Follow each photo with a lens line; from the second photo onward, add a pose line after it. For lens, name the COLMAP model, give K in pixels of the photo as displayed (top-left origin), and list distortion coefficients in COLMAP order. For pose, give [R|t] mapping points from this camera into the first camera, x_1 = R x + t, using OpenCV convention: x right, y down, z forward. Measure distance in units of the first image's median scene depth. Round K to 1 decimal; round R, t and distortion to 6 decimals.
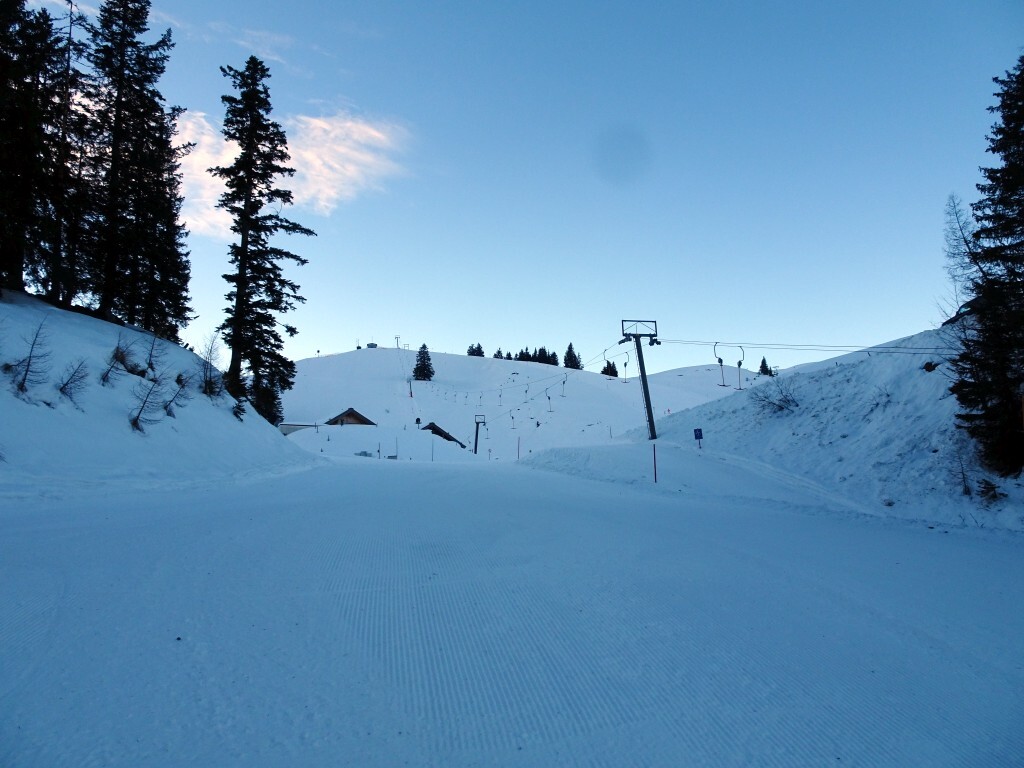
lens RADIAL K [[723.4, 0, 511.6], [0, 723.4, 385.0], [0, 0, 1]] dist [0.008638, 0.001494]
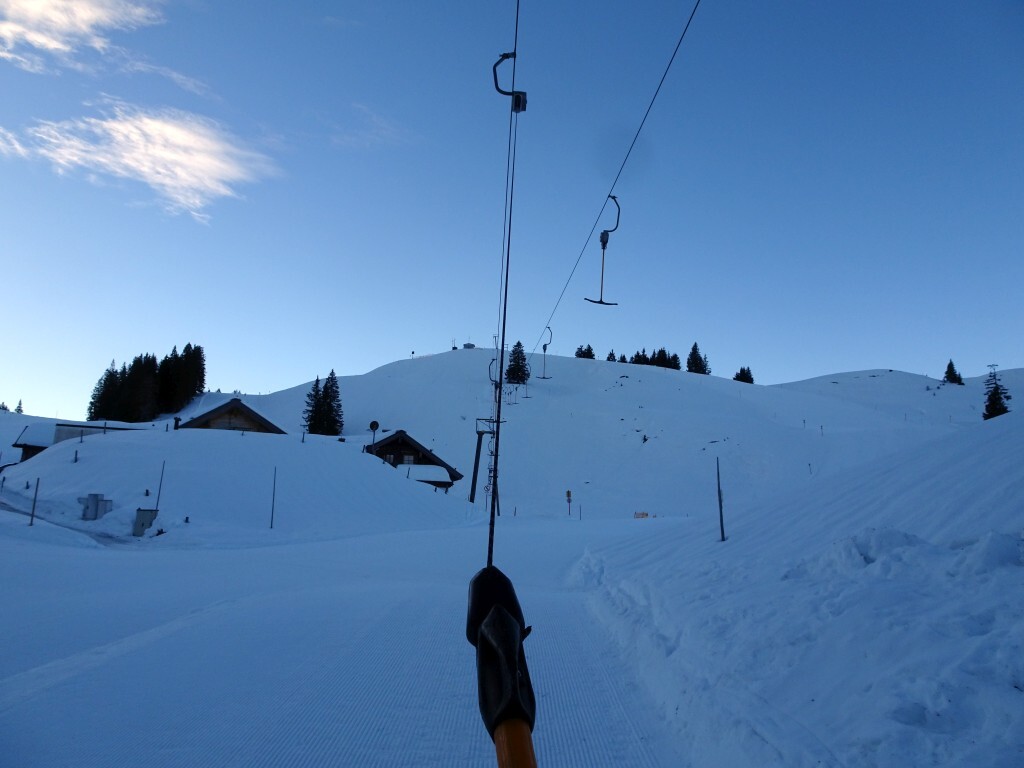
lens RADIAL K [[723.4, 0, 513.1], [0, 723.4, 382.3], [0, 0, 1]] dist [0.008638, 0.001494]
pose [[0.983461, 0.013655, -0.180603, 0.025193], [-0.017338, 0.999672, -0.018831, 0.006927], [0.180287, 0.021651, 0.983376, 0.135669]]
